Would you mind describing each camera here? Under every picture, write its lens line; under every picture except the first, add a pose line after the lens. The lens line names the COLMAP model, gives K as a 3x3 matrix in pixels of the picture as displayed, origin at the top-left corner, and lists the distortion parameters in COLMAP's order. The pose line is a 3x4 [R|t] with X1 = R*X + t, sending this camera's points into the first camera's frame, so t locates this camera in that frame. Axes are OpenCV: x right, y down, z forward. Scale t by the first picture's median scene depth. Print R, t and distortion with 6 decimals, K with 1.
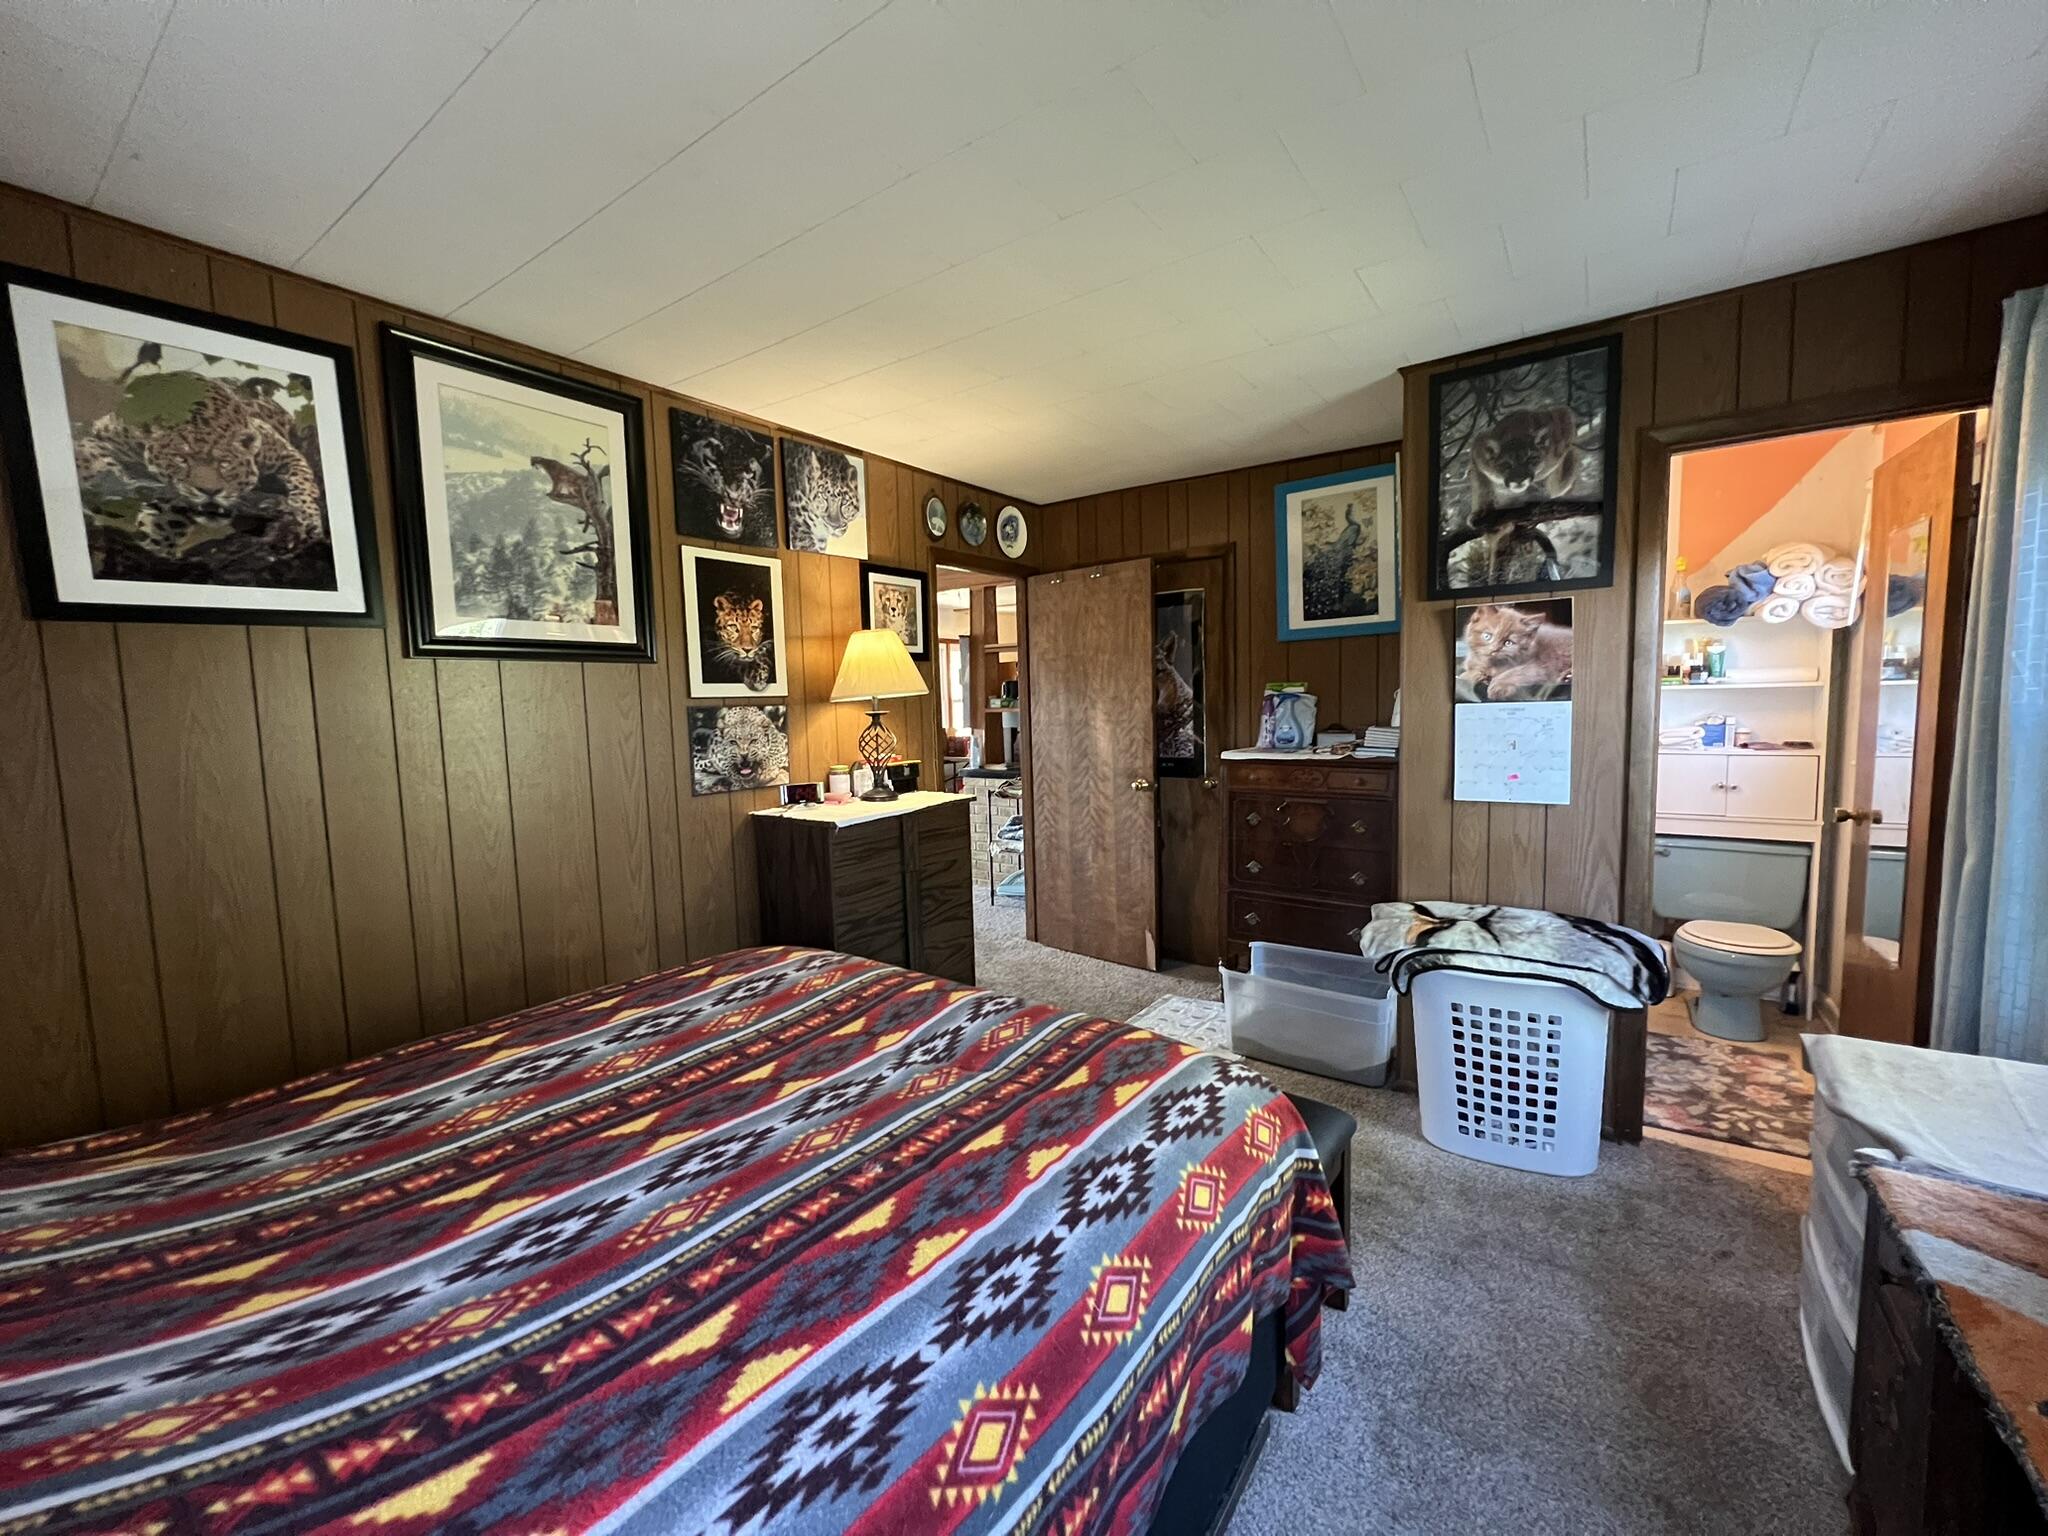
lens RADIAL K [[816.2, 0, 1019.3], [0, 816.2, 769.5], [0, 0, 1]] dist [-0.001907, 0.000060]
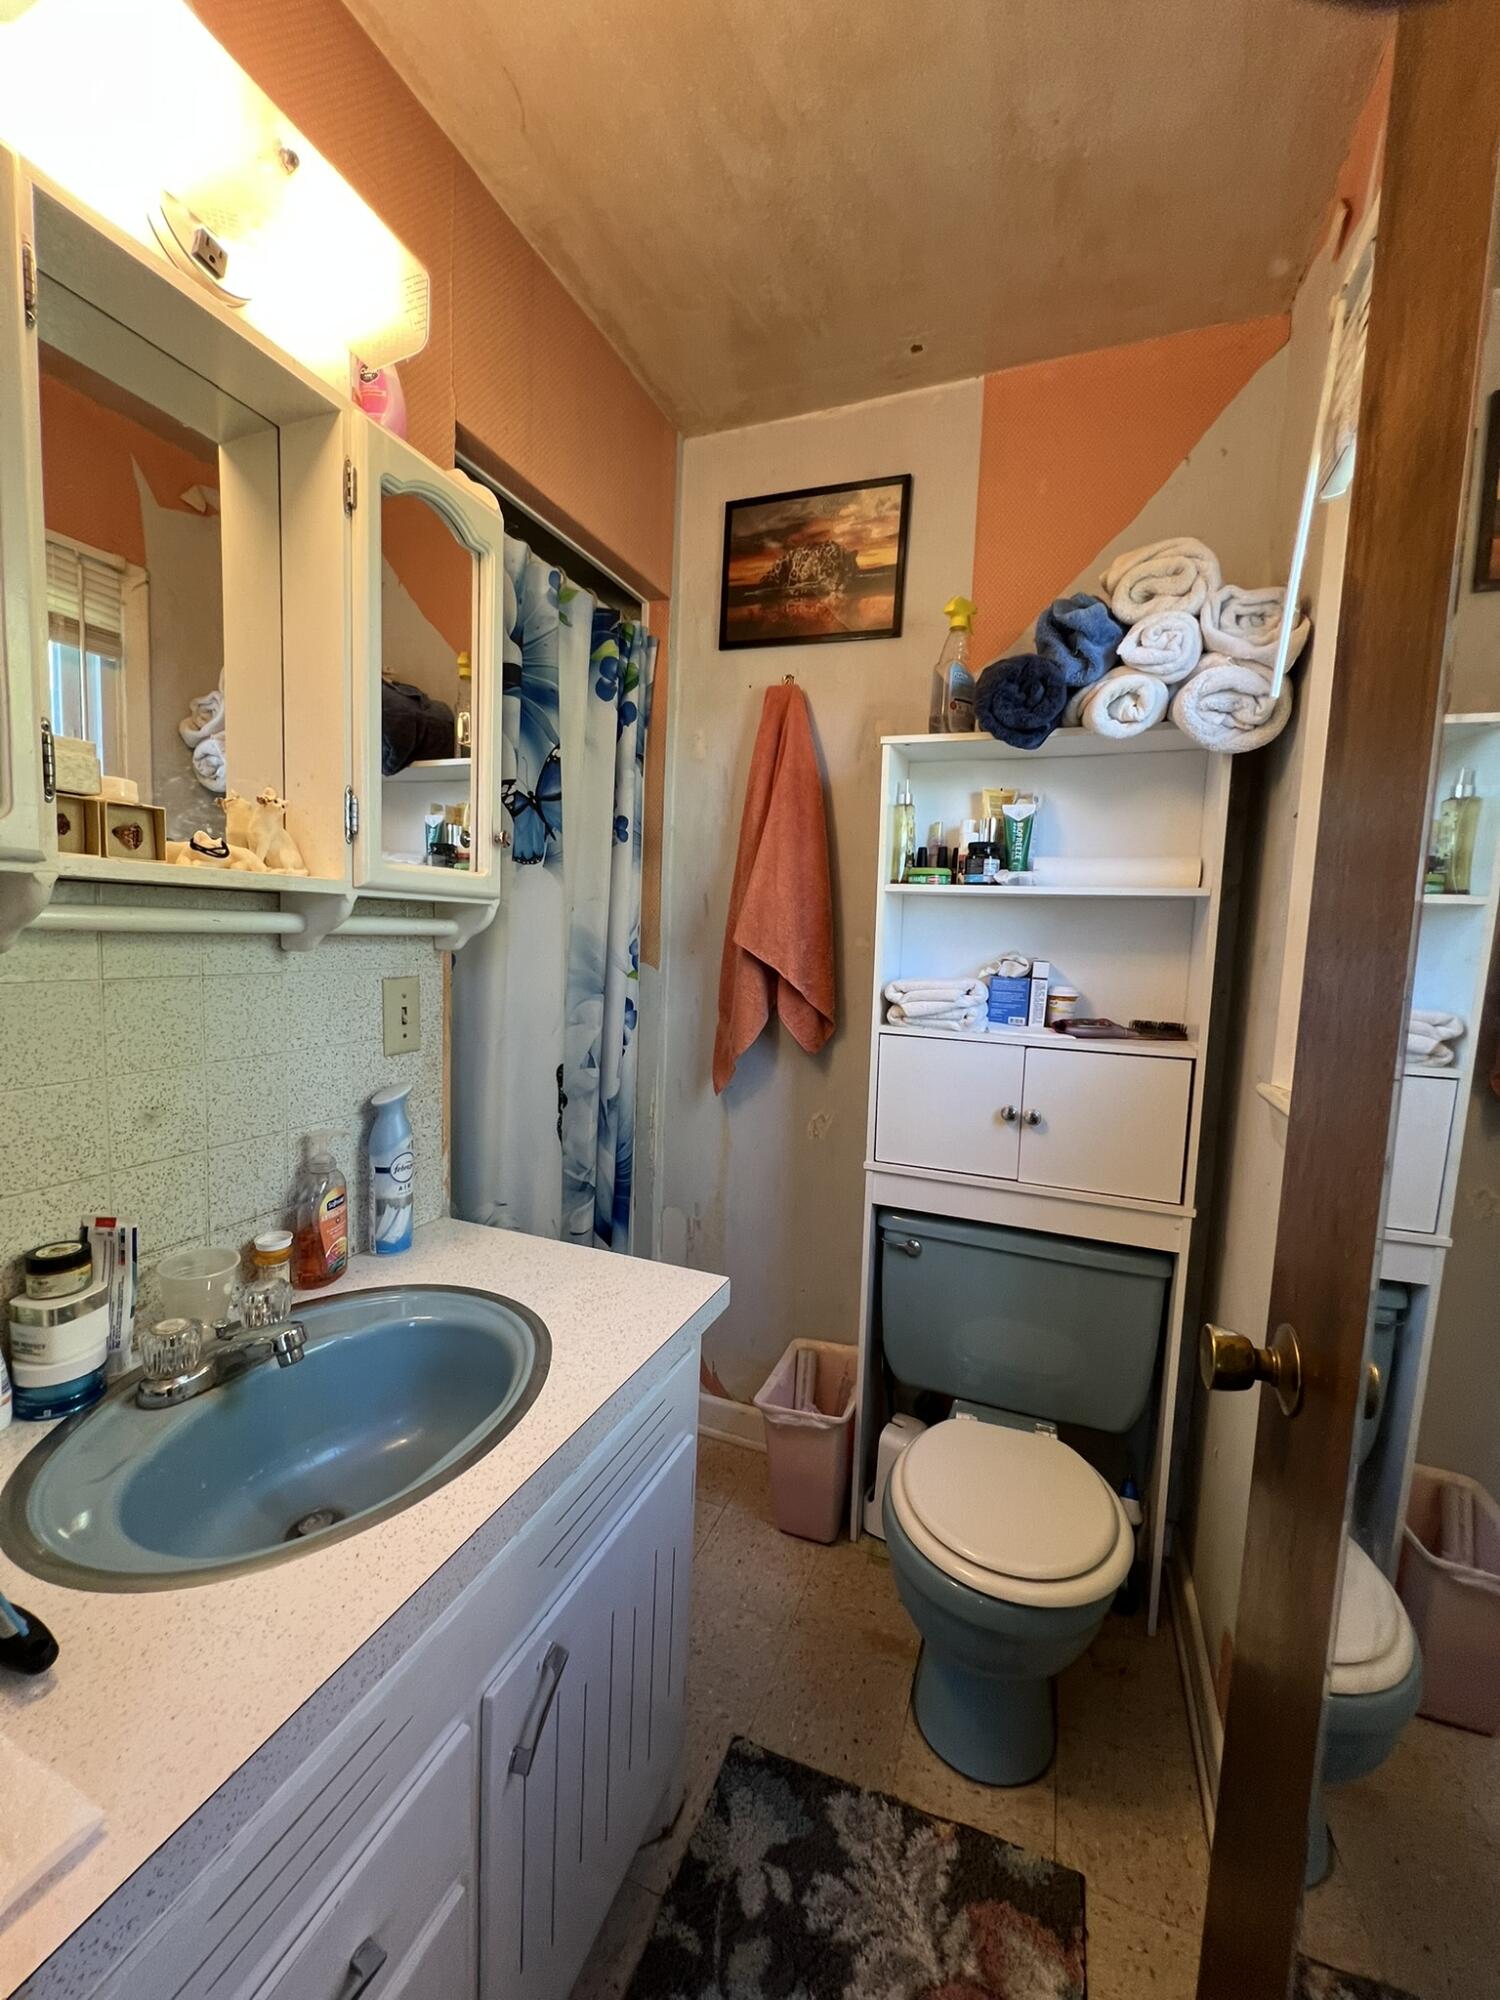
lens RADIAL K [[797.1, 0, 755.0], [0, 797.1, 1003.7], [0, 0, 1]] dist [-0.001907, 0.000060]
pose [[0.968909, 0.035509, 0.244856, 0.639926], [-0.038125, 0.999255, 0.005951, -0.038954], [-0.244463, -0.015101, 0.969541, 0.636505]]
